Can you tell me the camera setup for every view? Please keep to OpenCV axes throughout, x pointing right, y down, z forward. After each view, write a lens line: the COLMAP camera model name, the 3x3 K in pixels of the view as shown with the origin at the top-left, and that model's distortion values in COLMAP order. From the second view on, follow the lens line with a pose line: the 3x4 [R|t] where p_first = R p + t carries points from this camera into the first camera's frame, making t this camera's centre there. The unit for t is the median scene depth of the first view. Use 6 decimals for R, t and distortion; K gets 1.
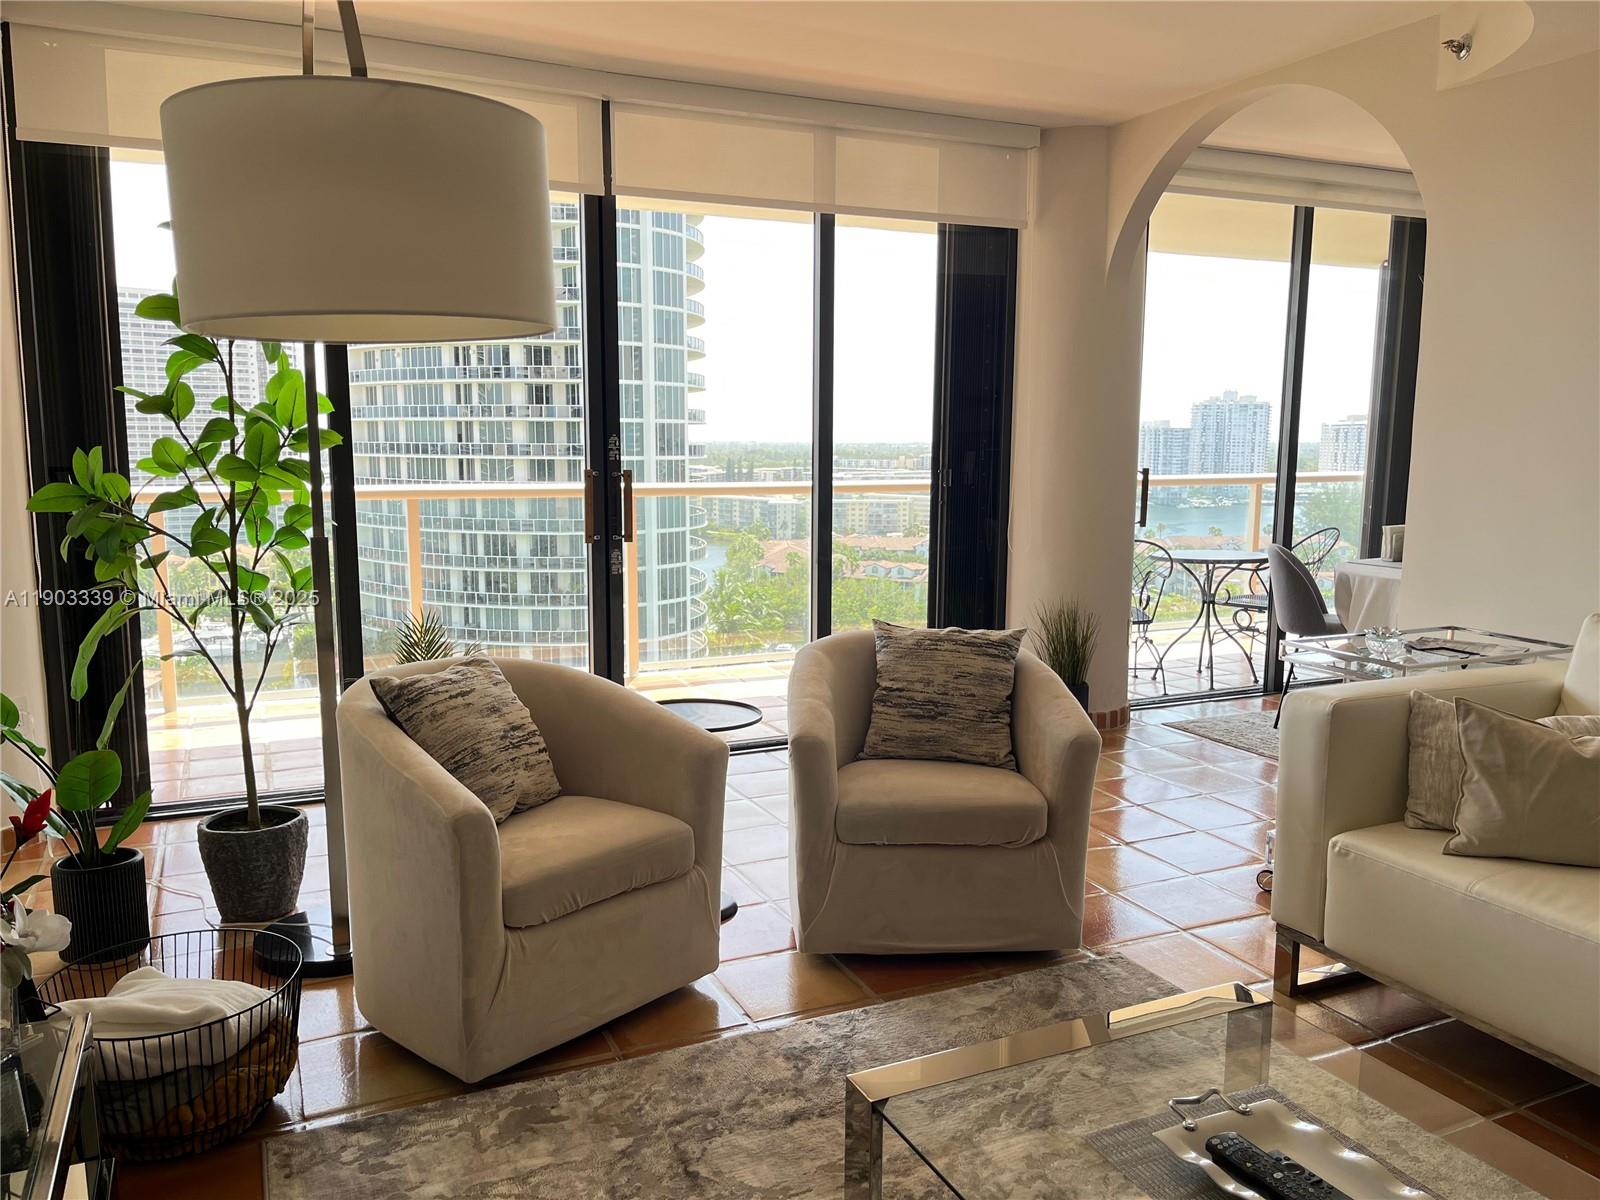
lens RADIAL K [[1199.6, 0, 799.3], [0, 1199.6, 608.2], [0, 0, 1]] dist [0.083852, -0.103390]
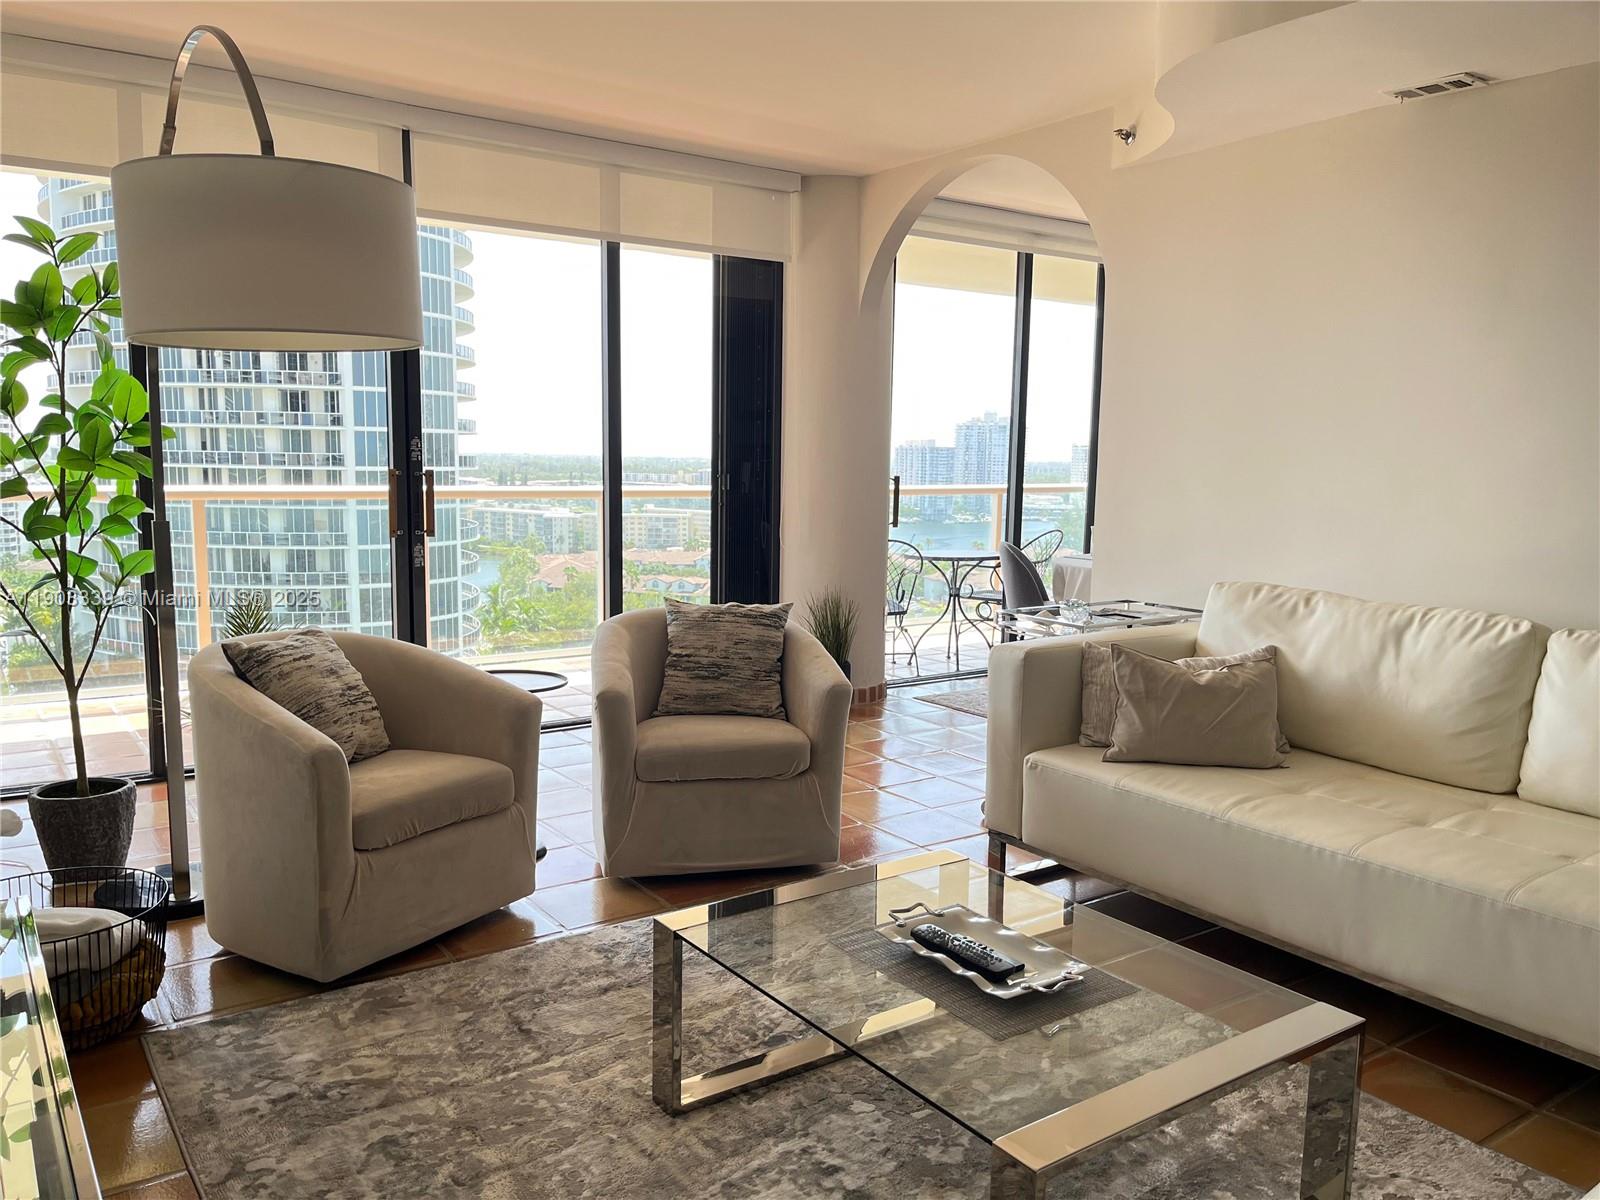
lens RADIAL K [[1199.6, 0, 799.3], [0, 1199.6, 608.2], [0, 0, 1]] dist [0.083852, -0.103390]
pose [[0.983306, -0.012355, 0.181542, -0.021756], [0.014539, 0.999837, -0.010703, 0.035781], [-0.181380, 0.013164, 0.983325, -0.174717]]
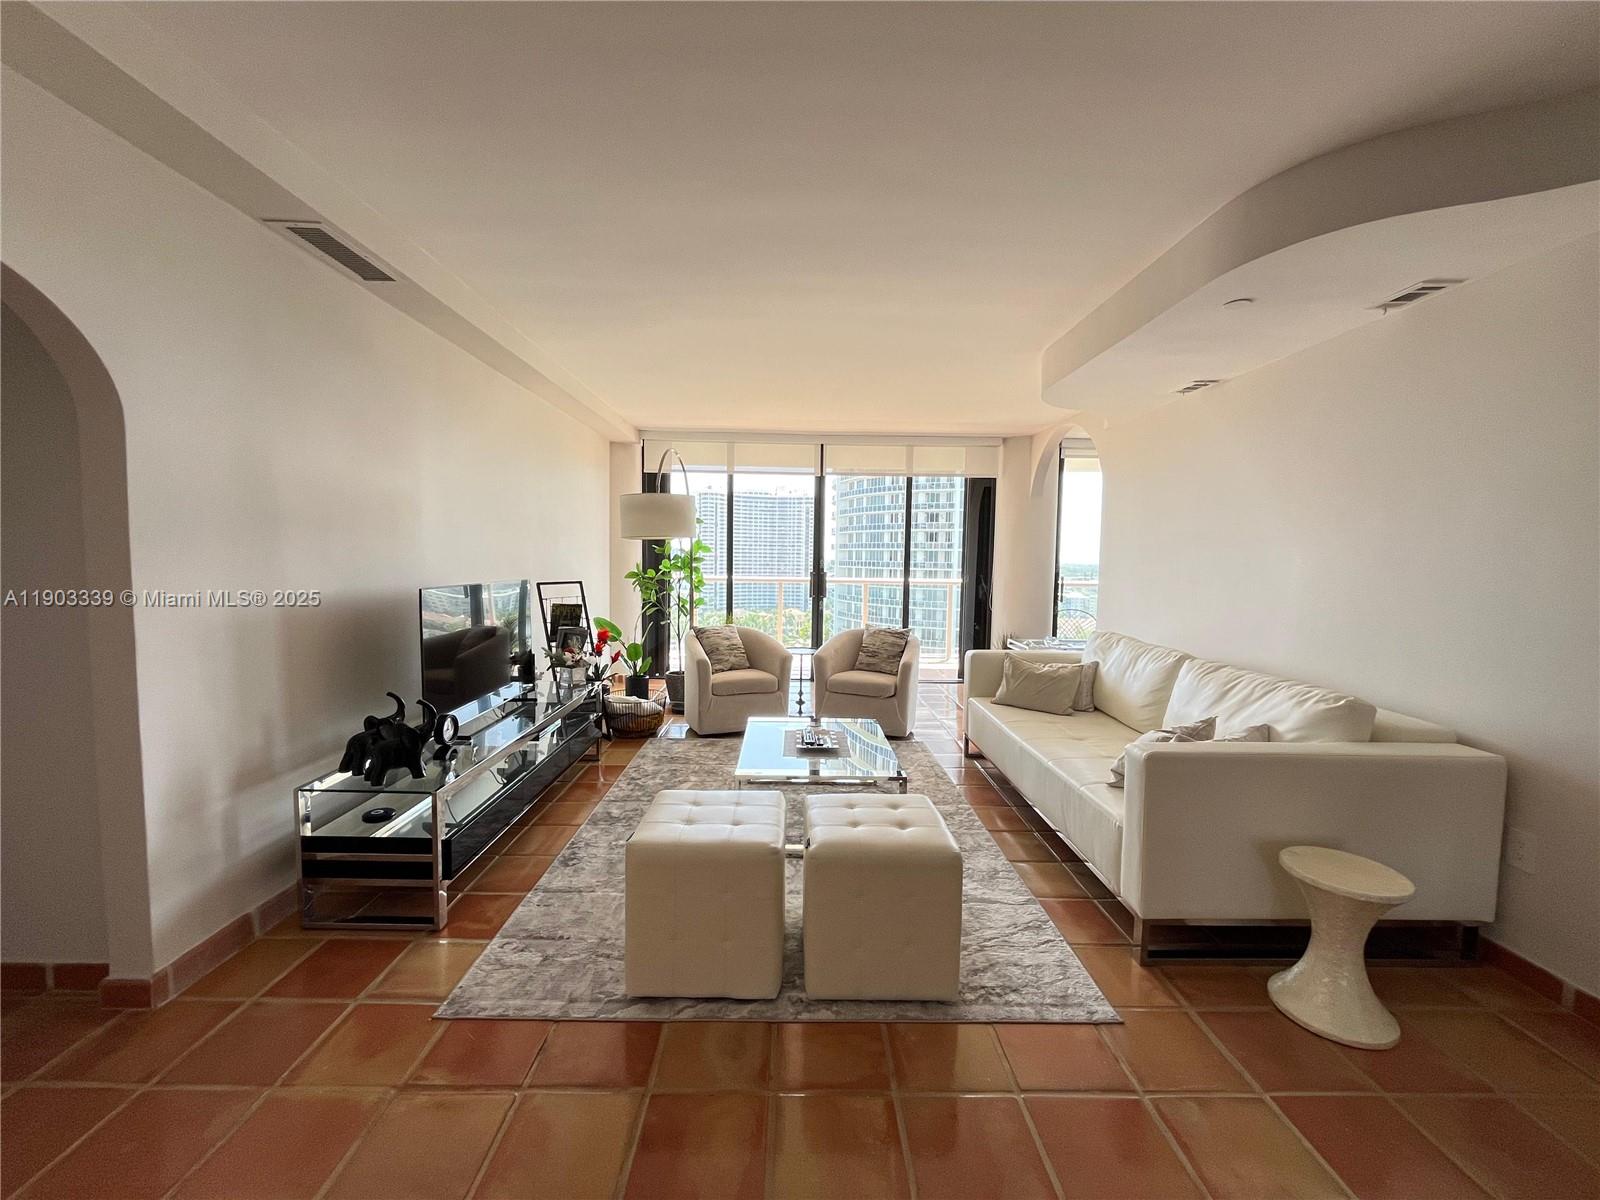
lens RADIAL K [[646.4, 0, 806.6], [0, 646.4, 601.0], [0, 0, 1]] dist [0.000341, 0.000069]
pose [[0.914141, 0.037672, -0.403642, 0.584752], [-0.067980, 0.995819, -0.061015, 0.062274], [0.399656, 0.083216, 0.912880, -0.505040]]
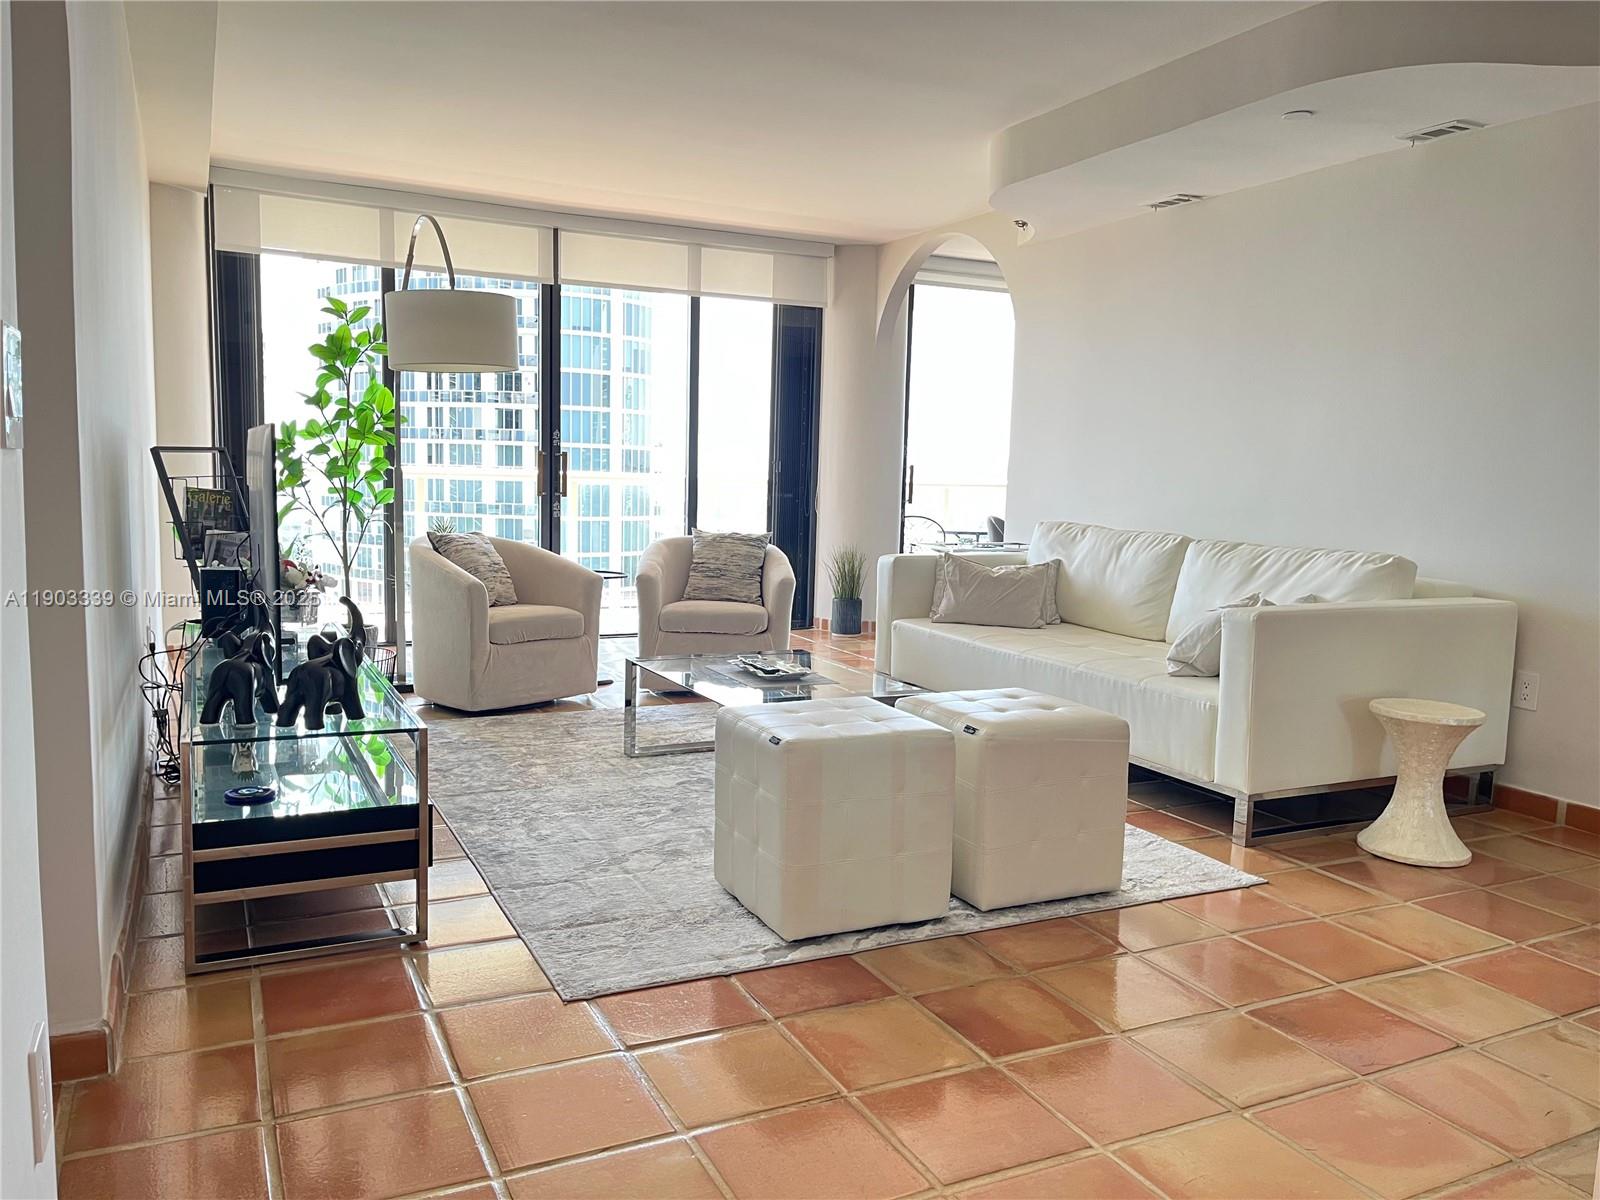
lens RADIAL K [[1199.6, 0, 799.3], [0, 1199.6, 608.2], [0, 0, 1]] dist [0.083852, -0.103390]
pose [[0.999457, 0.018302, 0.027401, 0.184894], [-0.017582, 0.999500, -0.026287, 0.185196], [-0.027869, 0.025790, 0.999279, -0.870322]]
